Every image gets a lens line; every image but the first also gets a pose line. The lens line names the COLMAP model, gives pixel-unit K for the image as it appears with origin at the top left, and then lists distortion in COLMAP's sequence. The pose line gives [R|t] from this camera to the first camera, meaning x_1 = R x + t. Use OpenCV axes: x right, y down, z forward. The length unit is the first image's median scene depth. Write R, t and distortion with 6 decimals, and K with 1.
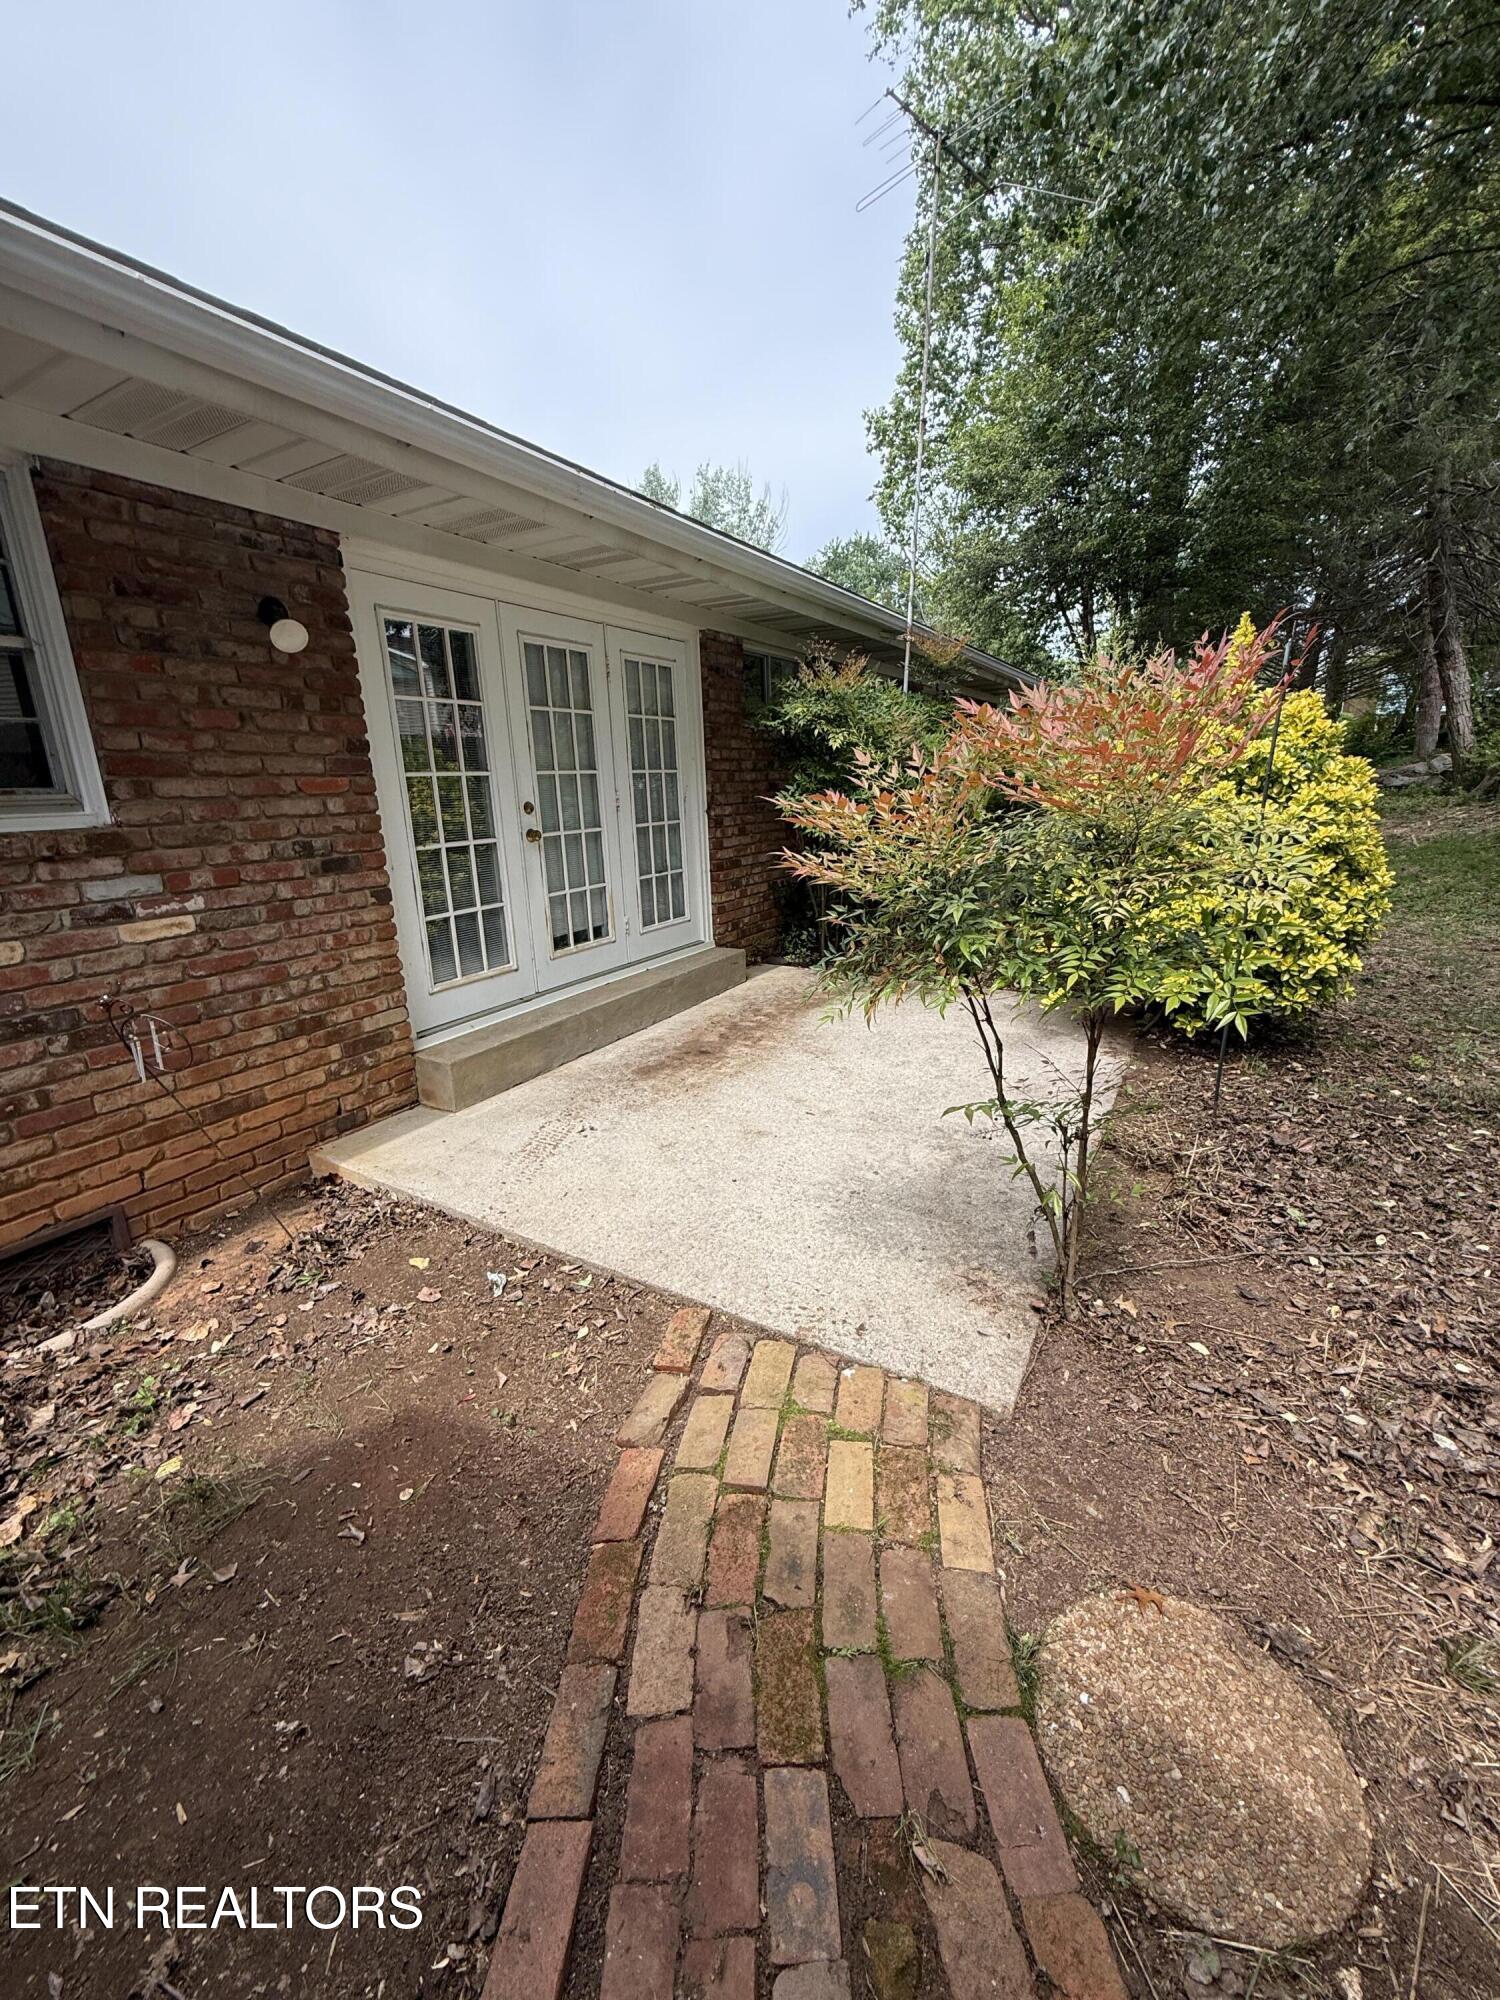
lens RADIAL K [[803.3, 0, 750.0], [0, 803.3, 1000.0], [0, 0, 1]] dist [-0.001263, -0.000280]
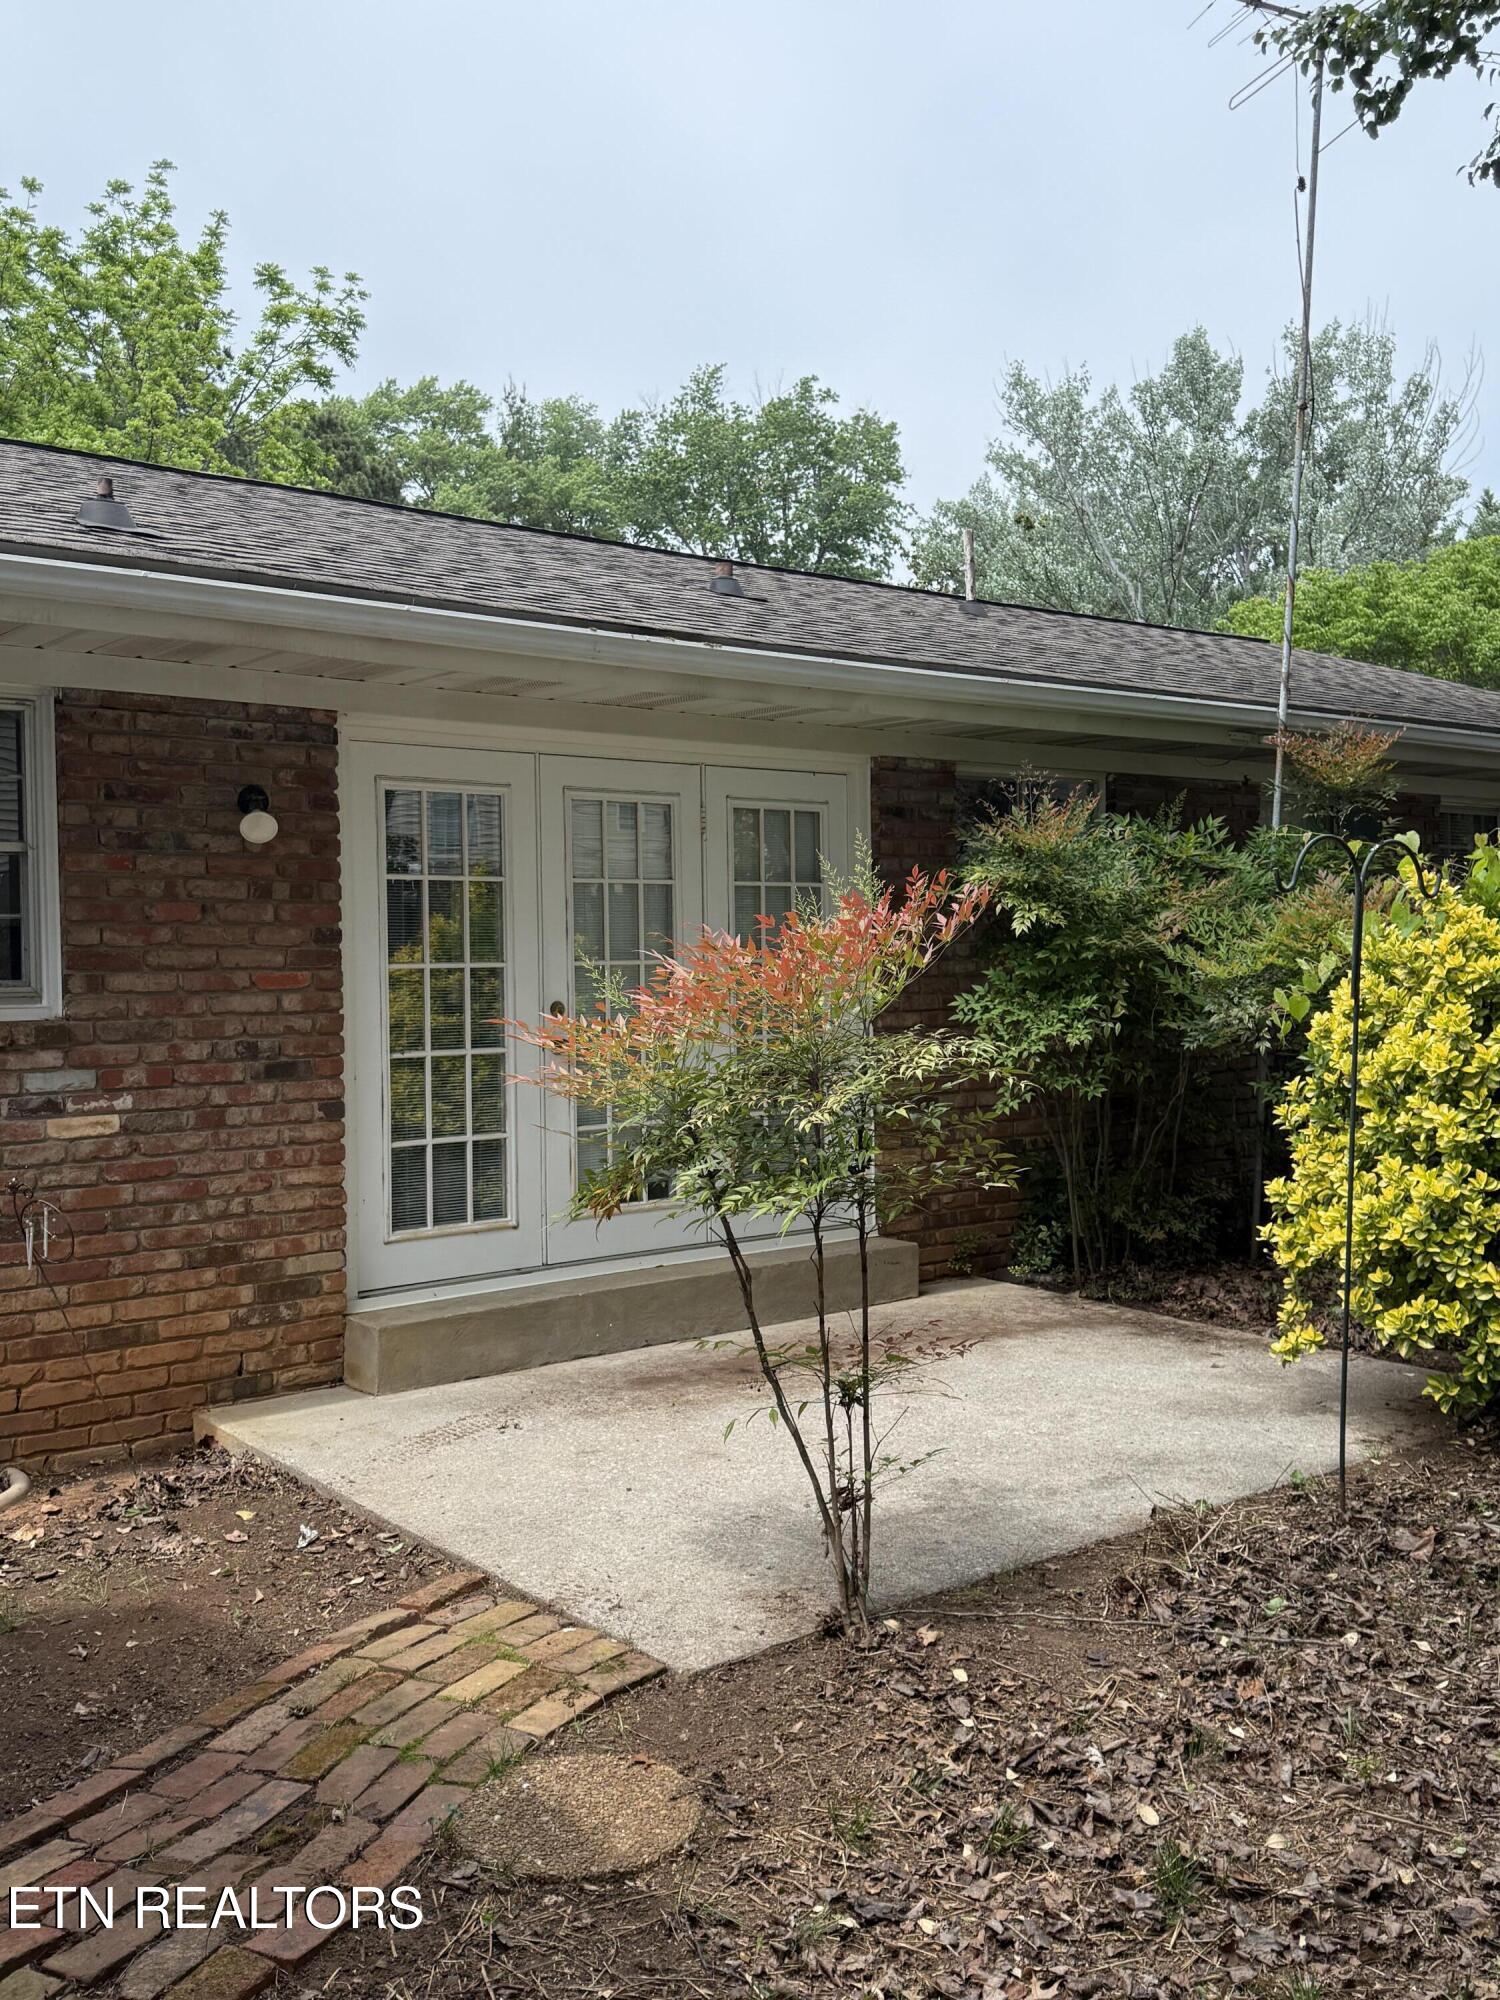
lens RADIAL K [[1922.5, 0, 750.0], [0, 1922.5, 1000.0], [0, 0, 1]] dist [0.212074, -0.536726]
pose [[0.925669, 0.028182, -0.377283, 0.781690], [-0.114228, 0.971502, -0.207693, 0.142639], [0.360678, 0.235351, 0.902508, -0.760489]]
